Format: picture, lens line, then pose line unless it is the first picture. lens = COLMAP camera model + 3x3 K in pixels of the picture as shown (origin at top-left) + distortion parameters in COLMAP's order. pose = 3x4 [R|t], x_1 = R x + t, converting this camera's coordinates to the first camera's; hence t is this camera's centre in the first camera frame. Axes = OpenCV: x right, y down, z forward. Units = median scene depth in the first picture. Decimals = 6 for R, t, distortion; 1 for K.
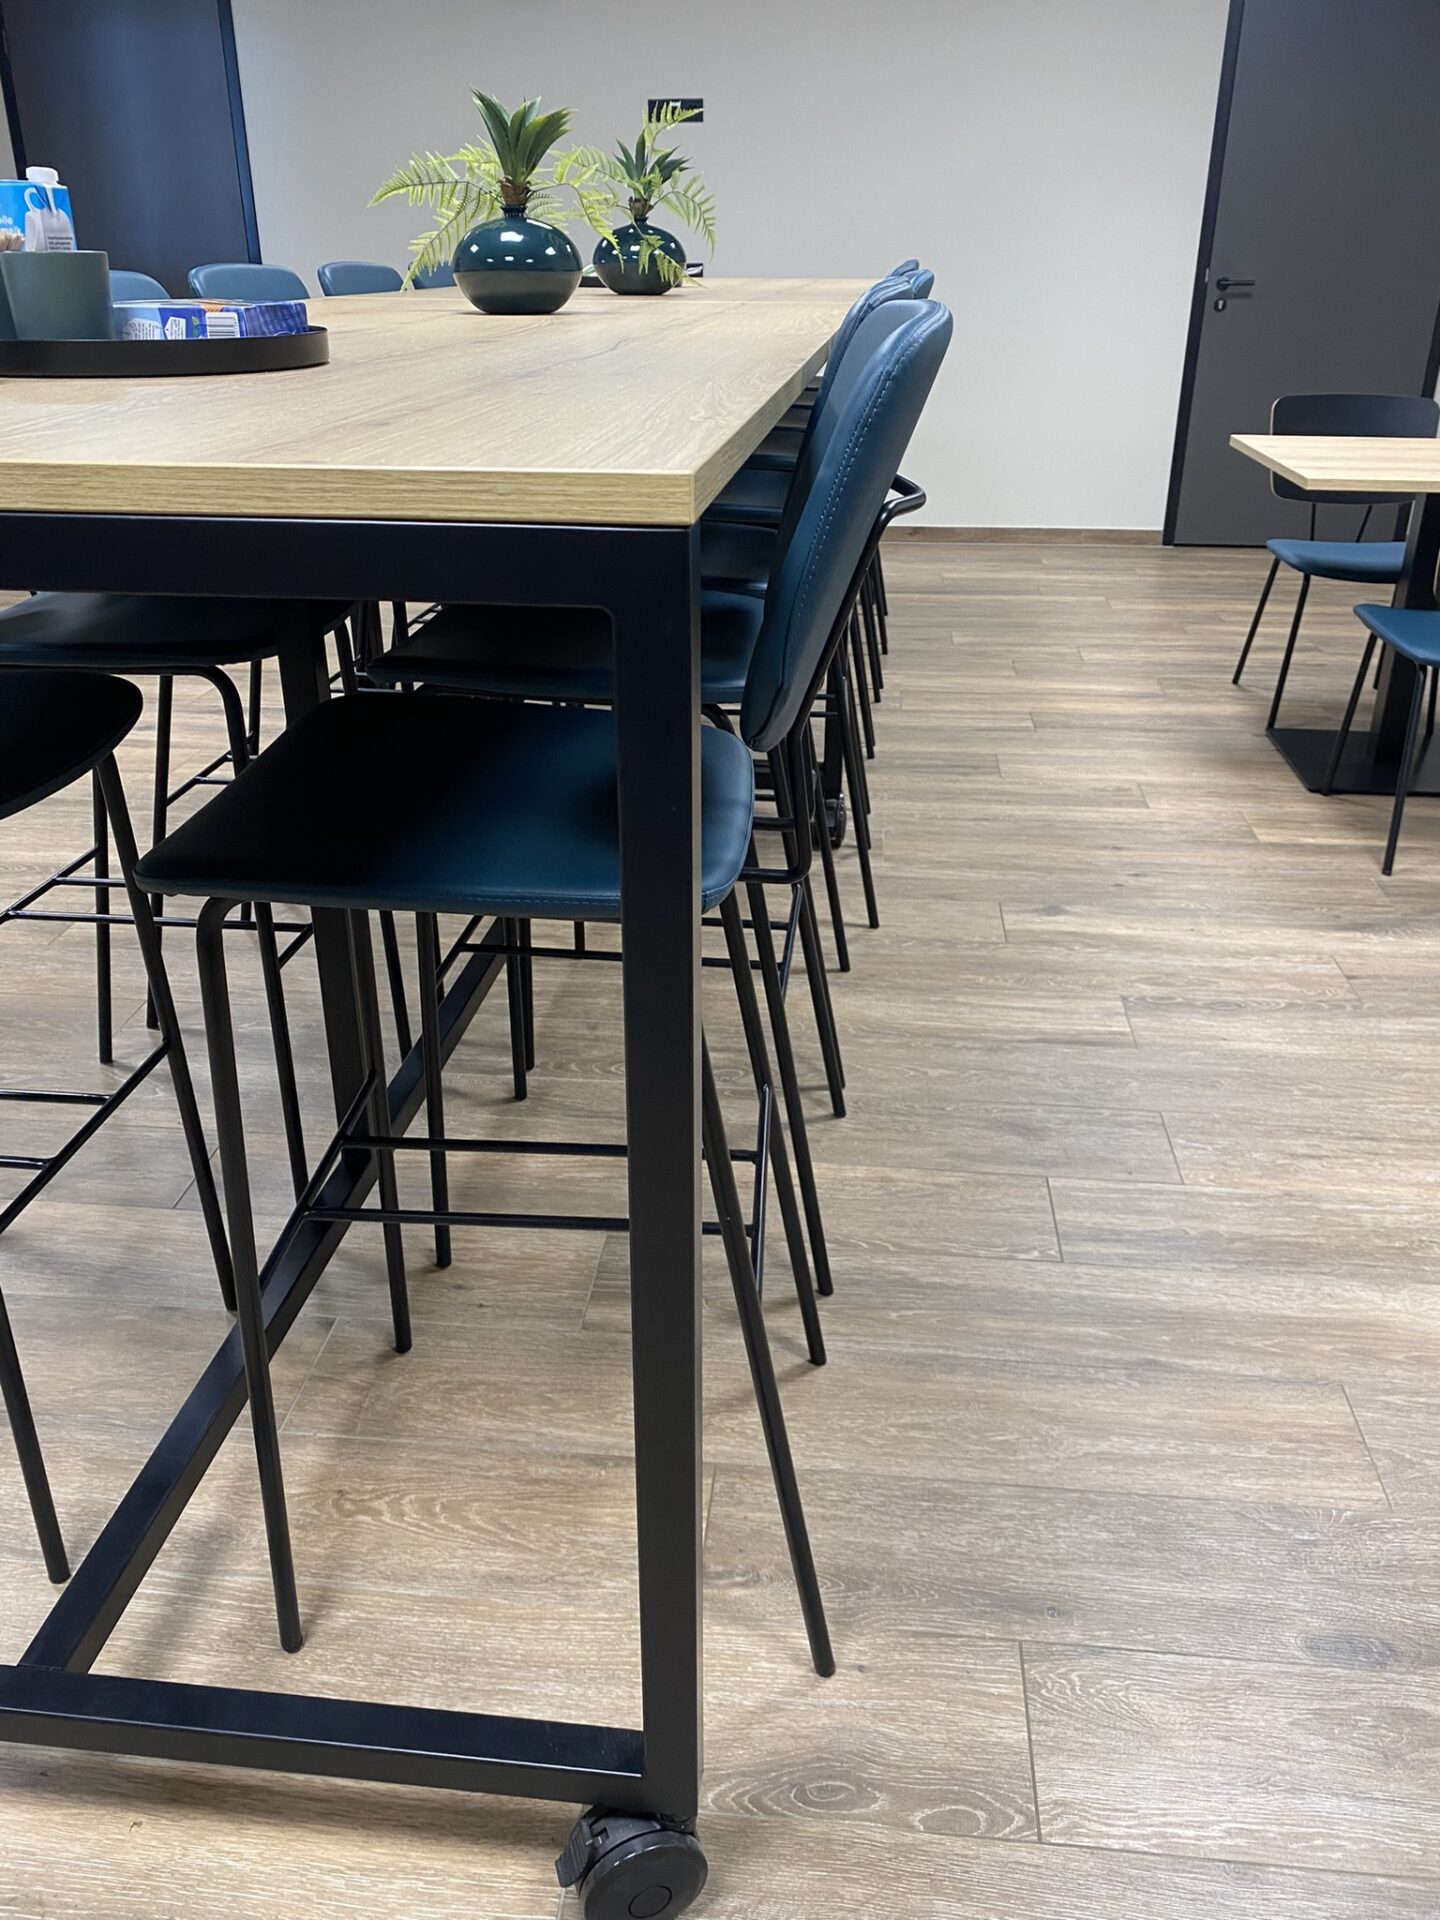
lens RADIAL K [[1466.7, 0, 746.7], [0, 1466.7, 944.8], [0, 0, 1]] dist [0.018362, -0.022902]
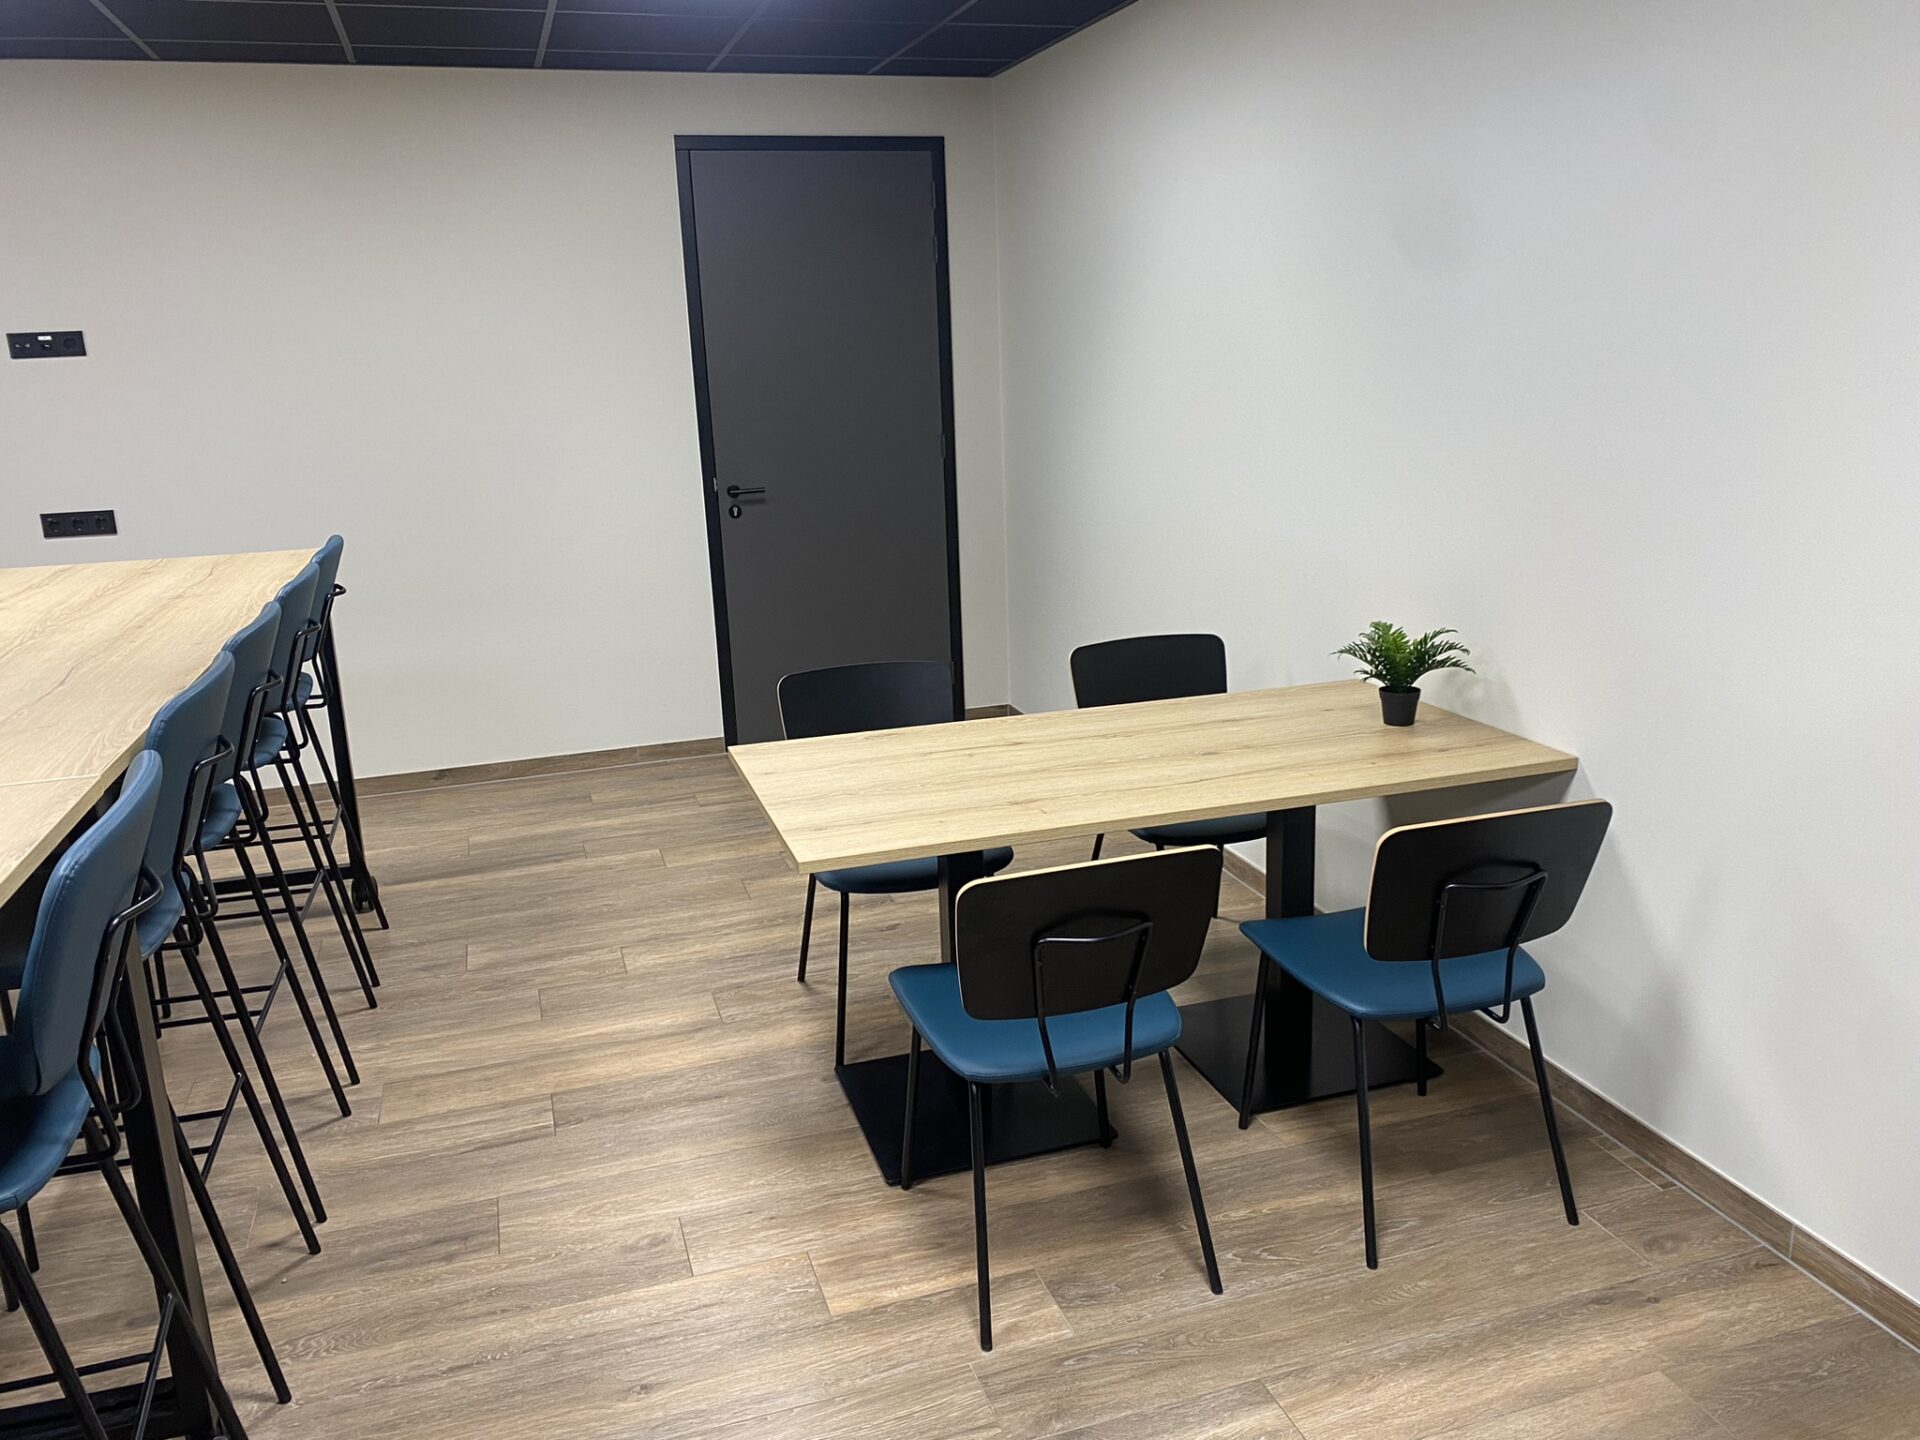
lens RADIAL K [[1466.7, 0, 985.5], [0, 1466.7, 718.6], [0, 0, 1]] dist [0.018362, -0.022902]
pose [[0.914408, -0.132568, 0.382472, 0.149009], [0.205044, 0.966359, -0.155268, -0.209014], [-0.349021, 0.220402, 0.910828, 0.175281]]
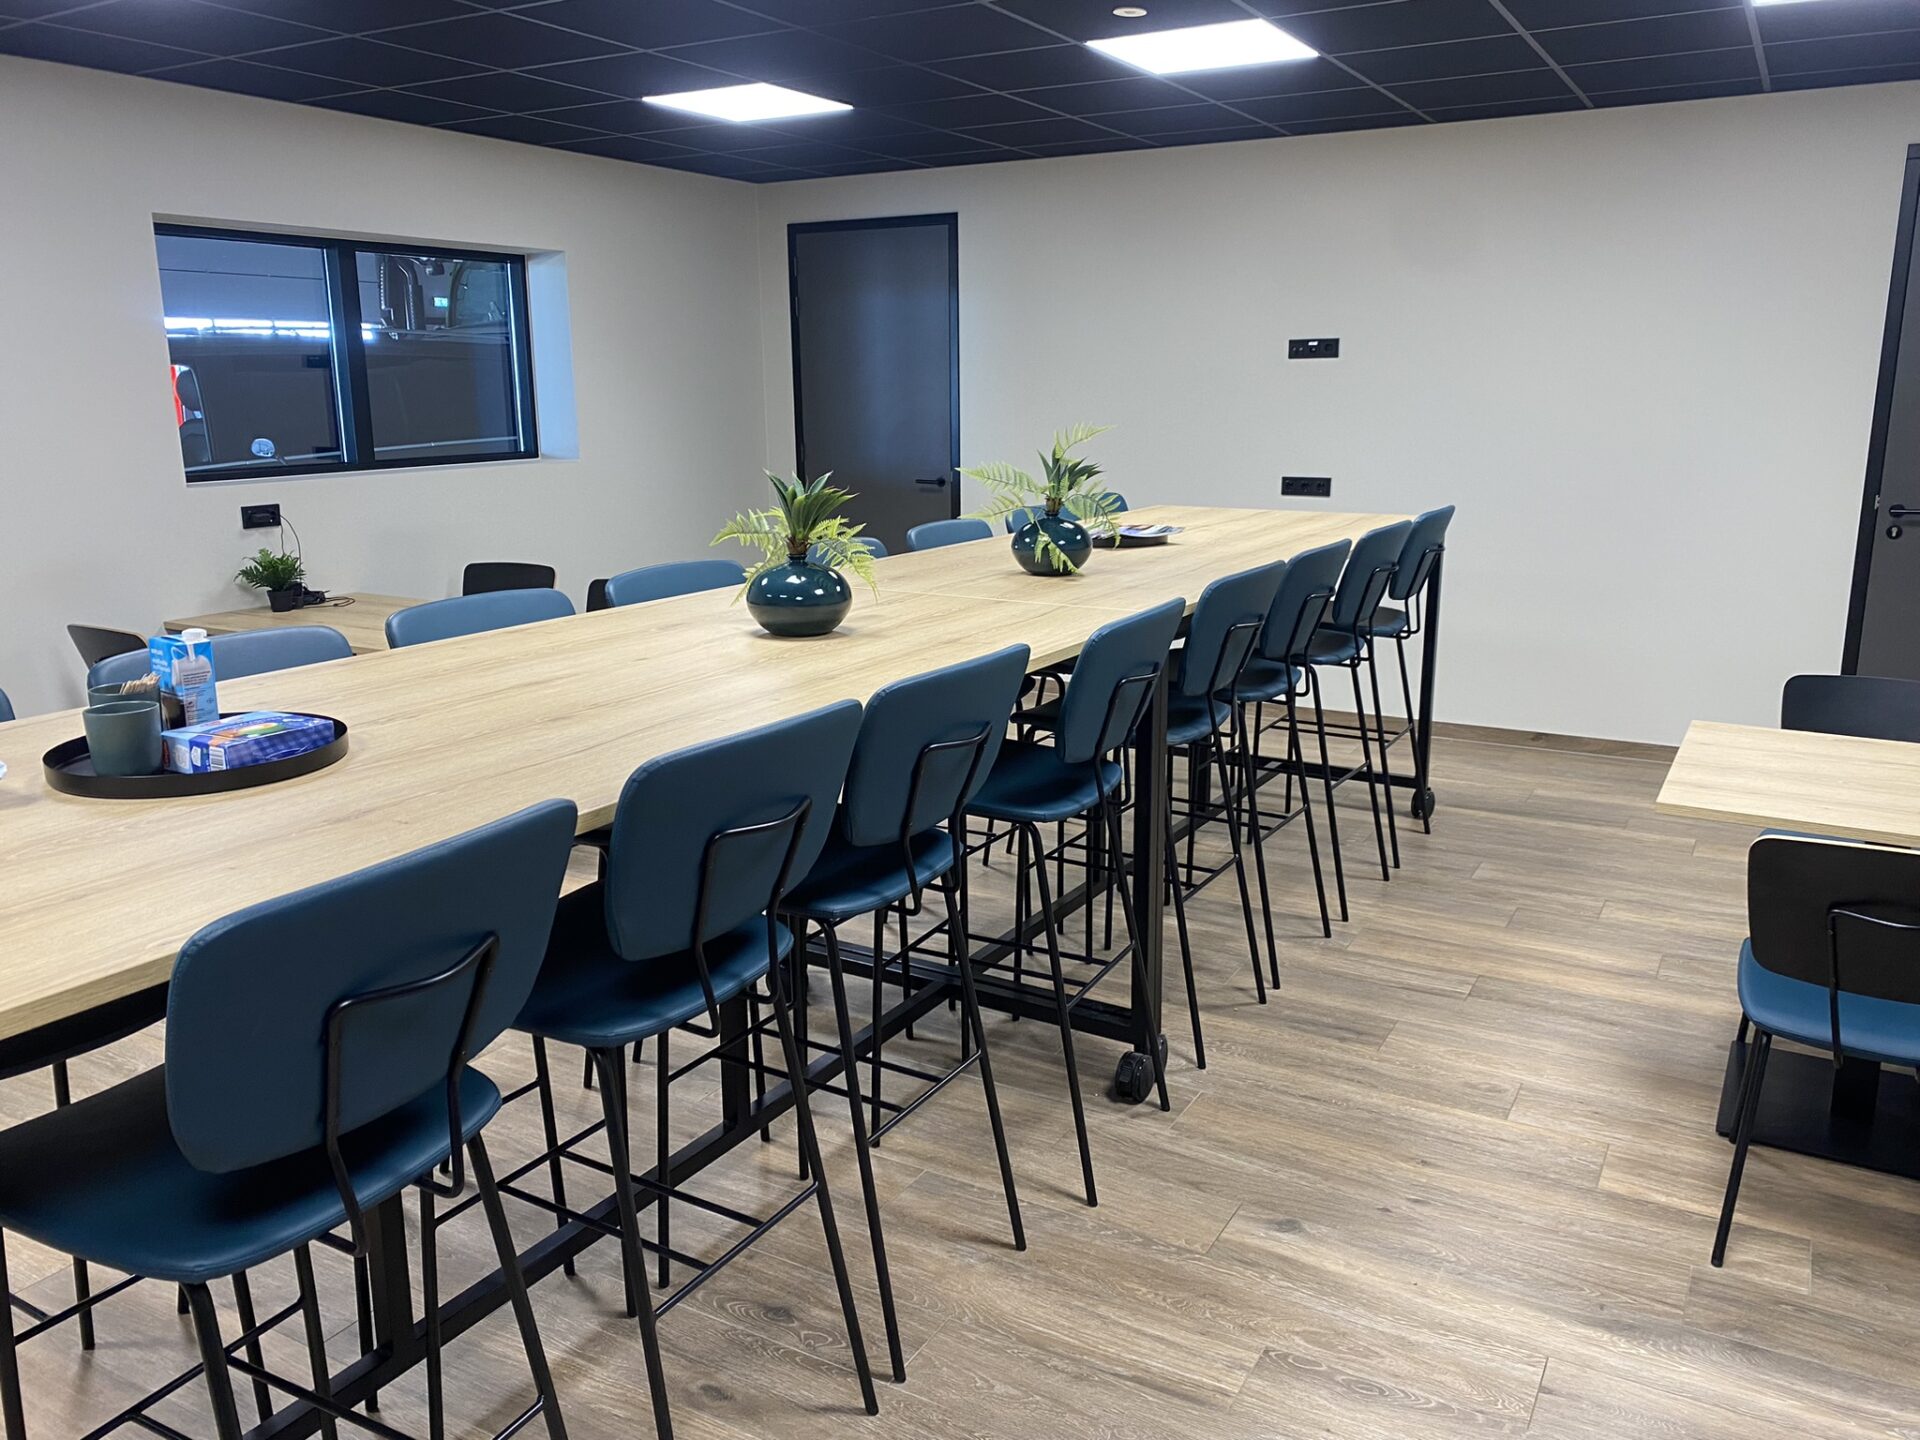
lens RADIAL K [[1466.7, 0, 971.7], [0, 1466.7, 701.2], [0, 0, 1]] dist [0.018362, -0.022902]
pose [[0.912047, 0.080349, -0.402138, 0.298256], [-0.168749, 0.967280, -0.189456, -0.108163], [0.373758, 0.240653, 0.895763, -0.012773]]
